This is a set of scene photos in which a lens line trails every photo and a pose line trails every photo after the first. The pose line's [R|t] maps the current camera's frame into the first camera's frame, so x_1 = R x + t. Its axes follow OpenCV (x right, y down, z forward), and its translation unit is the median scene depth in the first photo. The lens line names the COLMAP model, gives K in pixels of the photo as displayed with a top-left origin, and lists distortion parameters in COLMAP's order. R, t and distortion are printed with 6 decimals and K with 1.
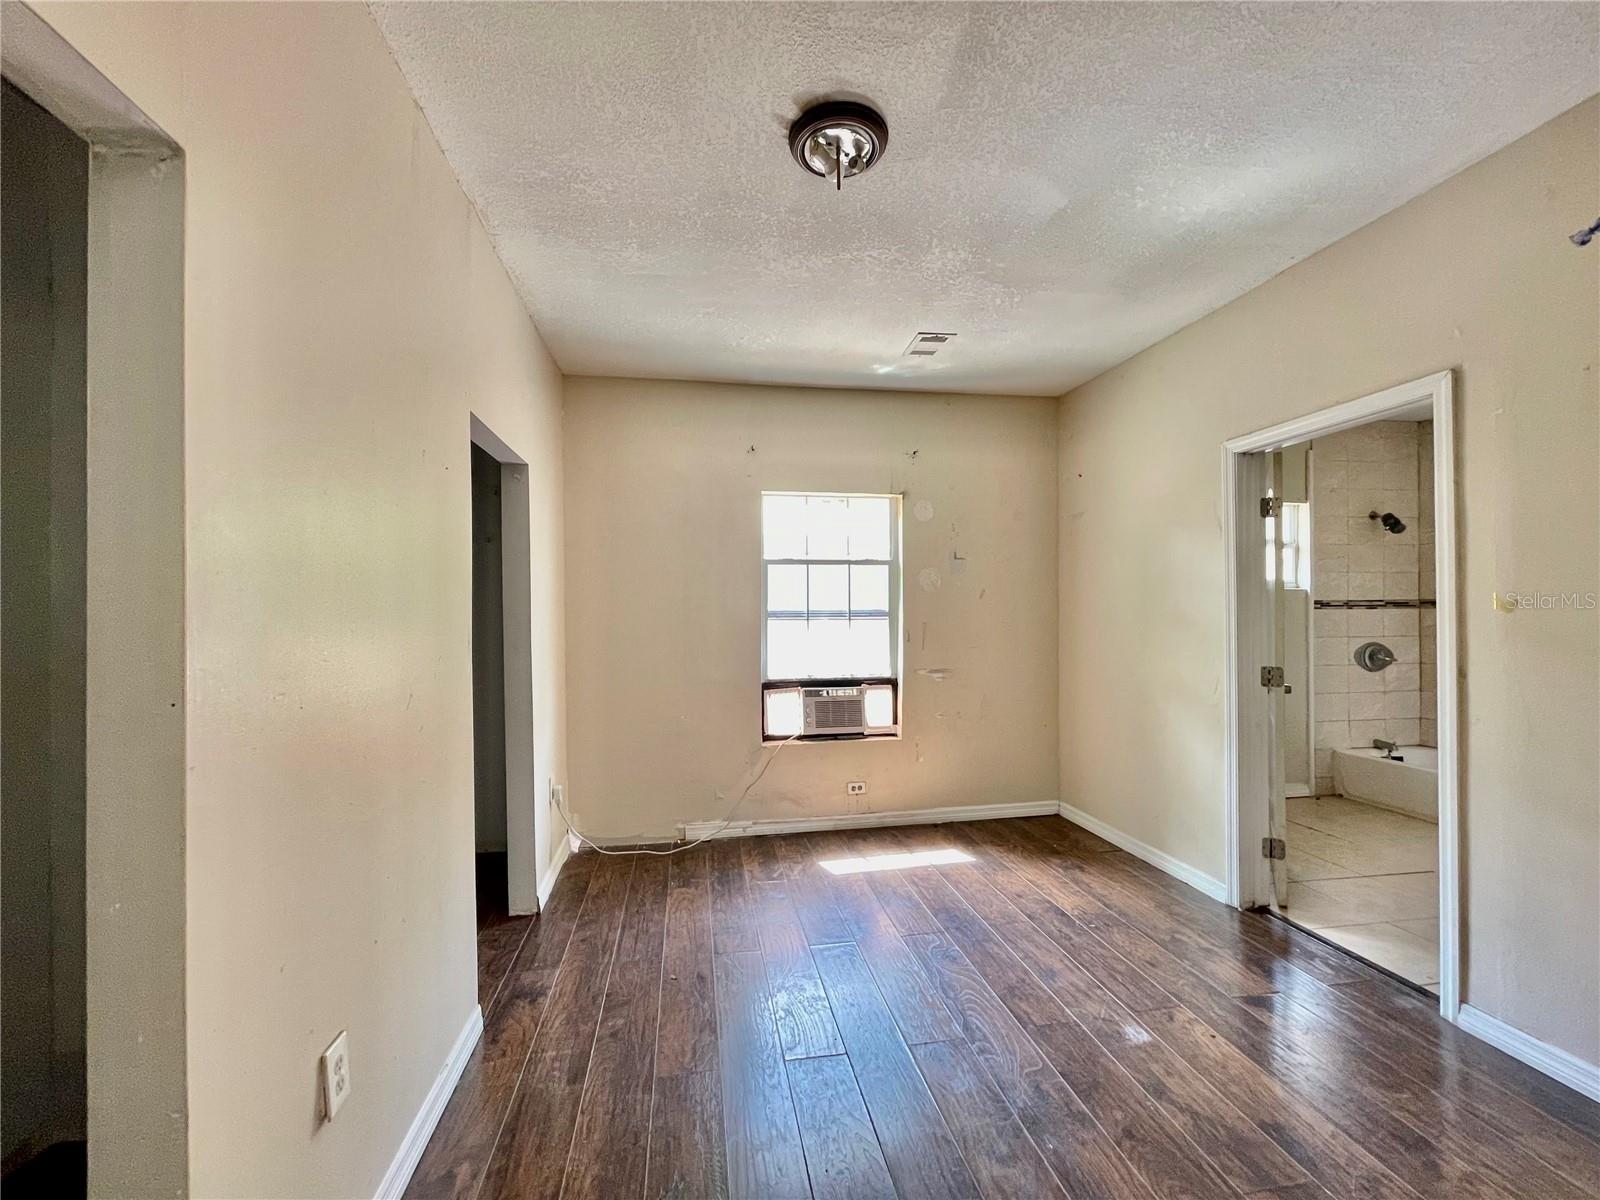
lens RADIAL K [[644.6, 0, 789.0], [0, 644.6, 602.8], [0, 0, 1]] dist [-0.001882, 0.000284]
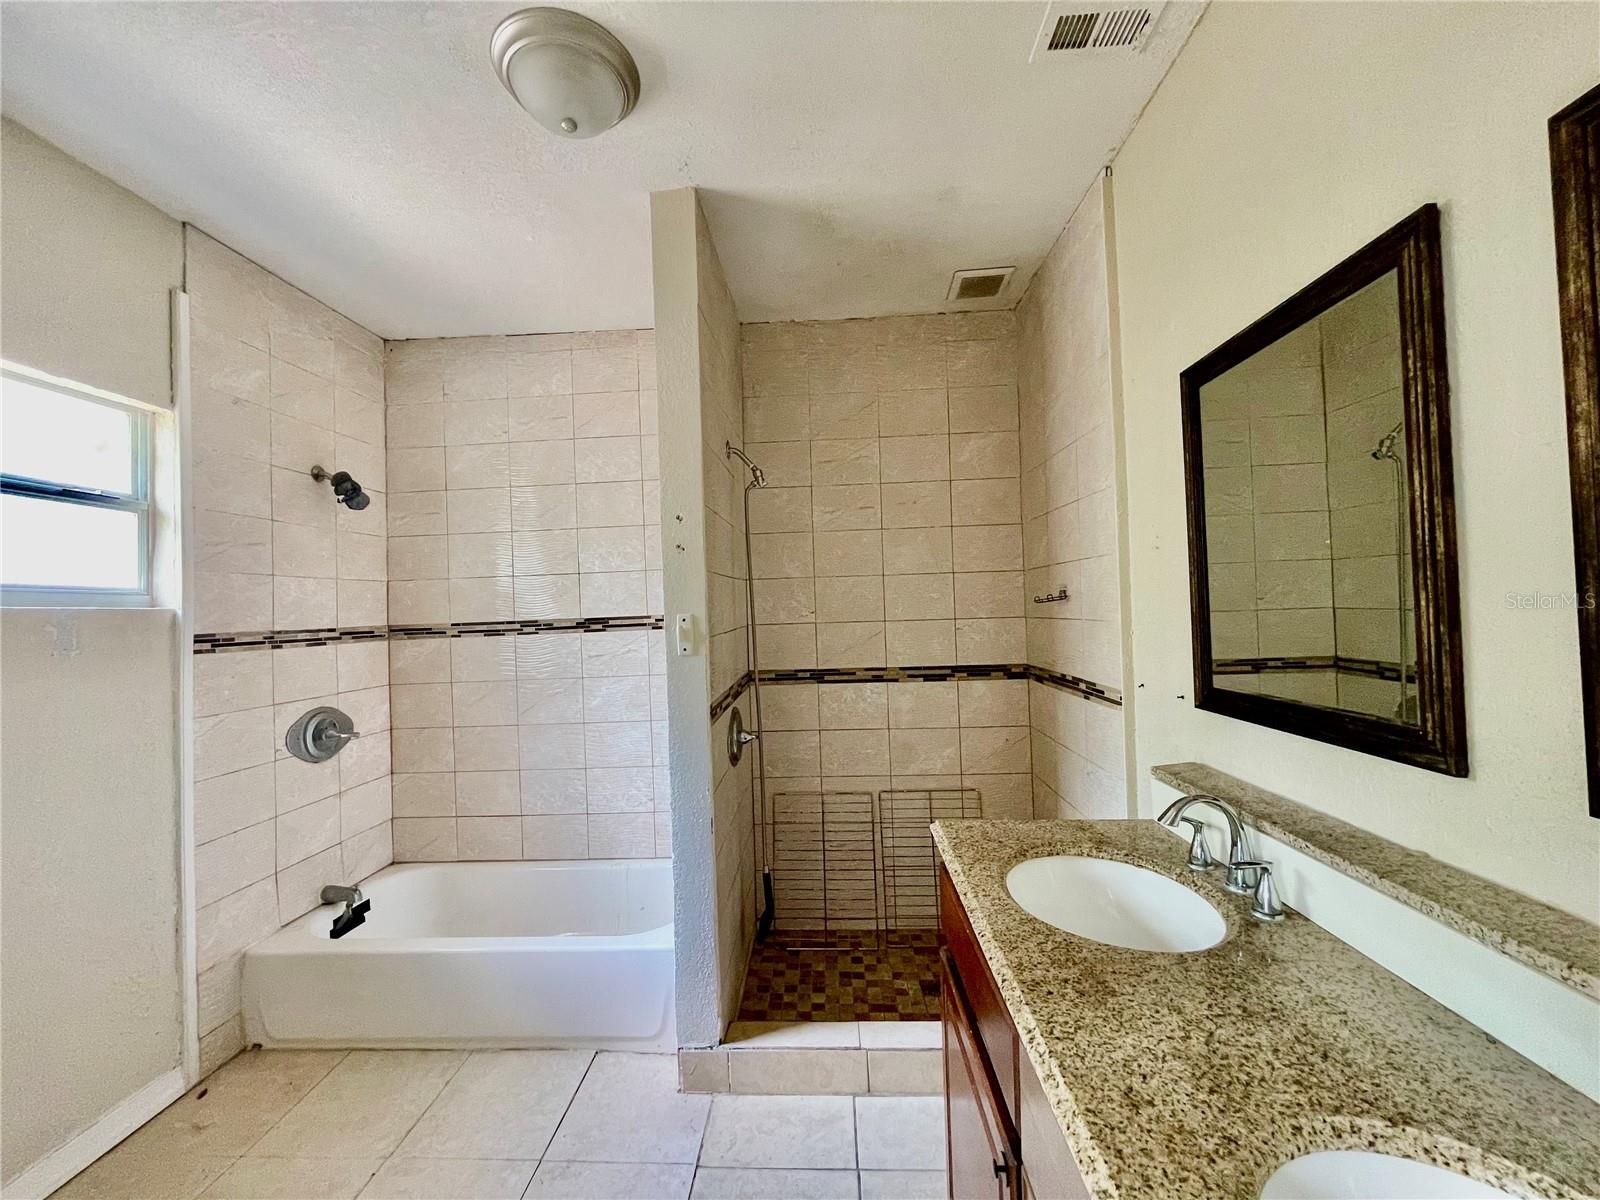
lens RADIAL K [[644.6, 0, 791.3], [0, 644.6, 600.3], [0, 0, 1]] dist [-0.001882, 0.000284]
pose [[0.217277, 0.017081, 0.975961, 0.467172], [0.026172, 0.999385, -0.023318, -0.006098], [-0.975759, 0.030609, 0.216696, 0.496839]]
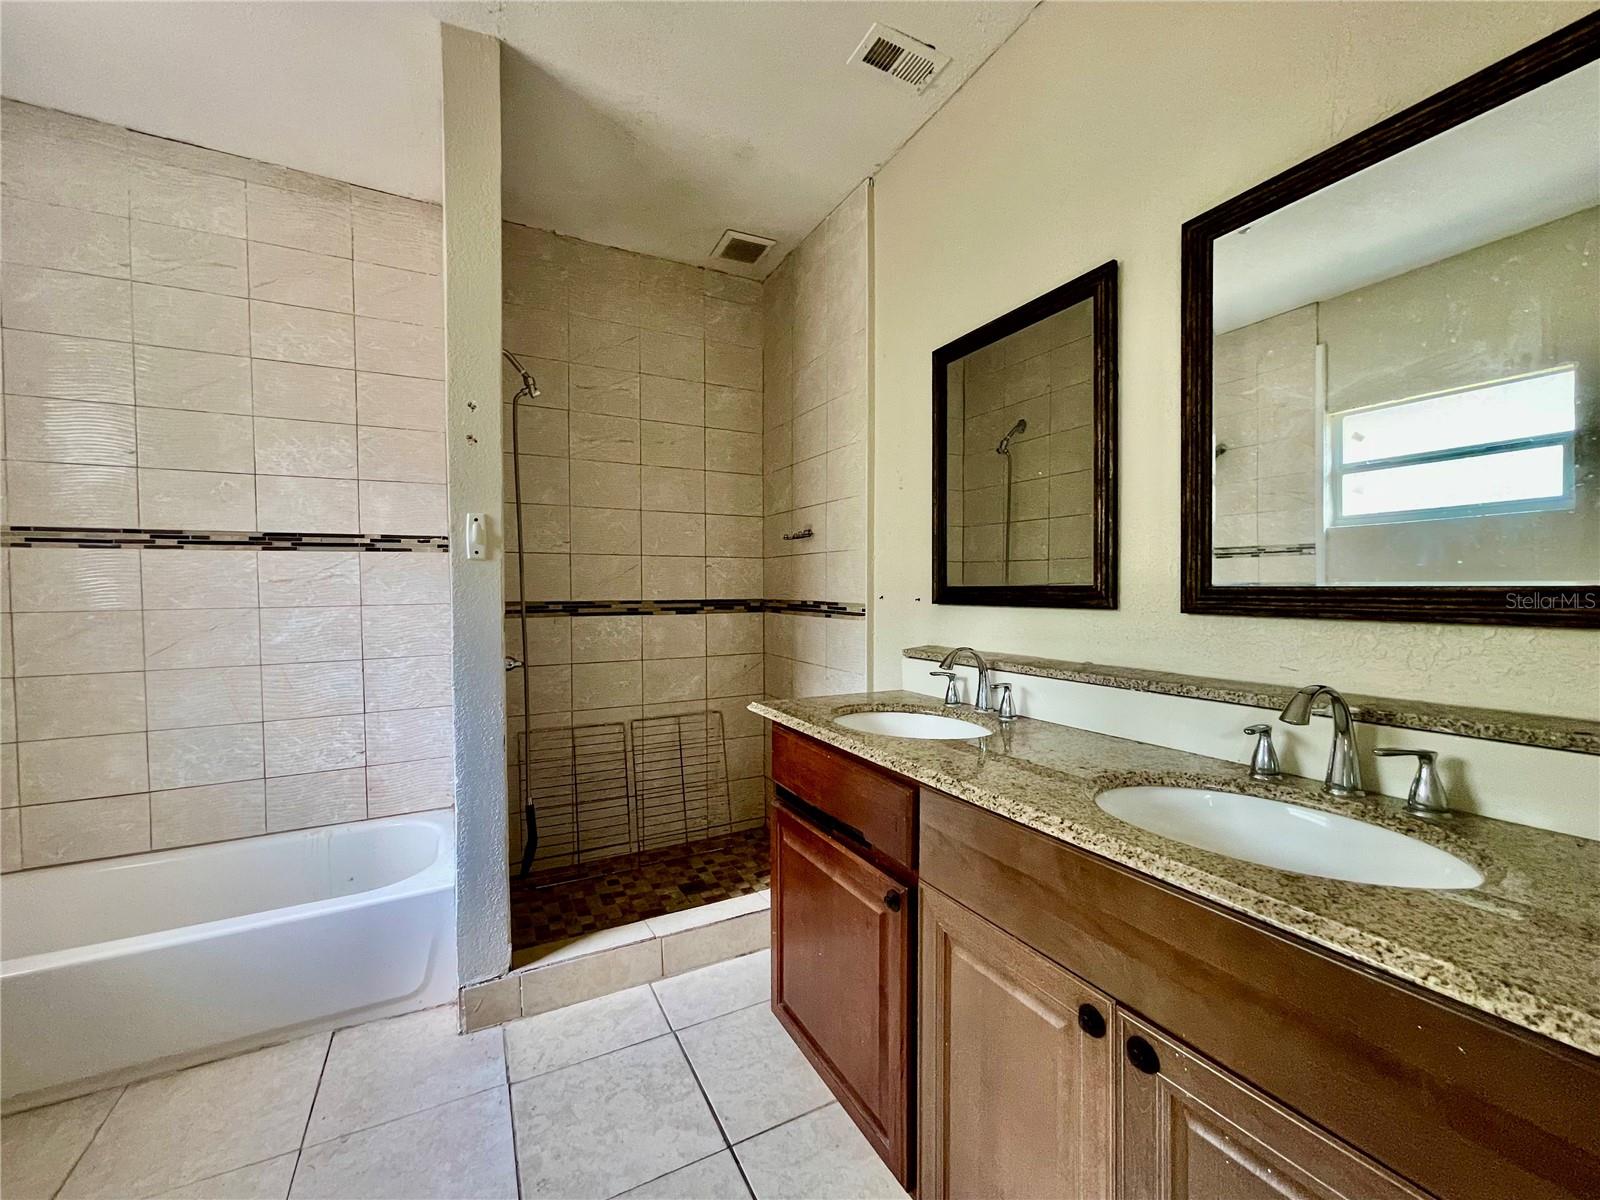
lens RADIAL K [[644.6, 0, 791.1], [0, 644.6, 600.0], [0, 0, 1]] dist [-0.001882, 0.000284]
pose [[-0.309395, -0.010008, 0.950881, 0.441362], [0.001812, 0.999937, 0.011114, 0.040828], [-0.950932, 0.005162, -0.309357, 0.602935]]
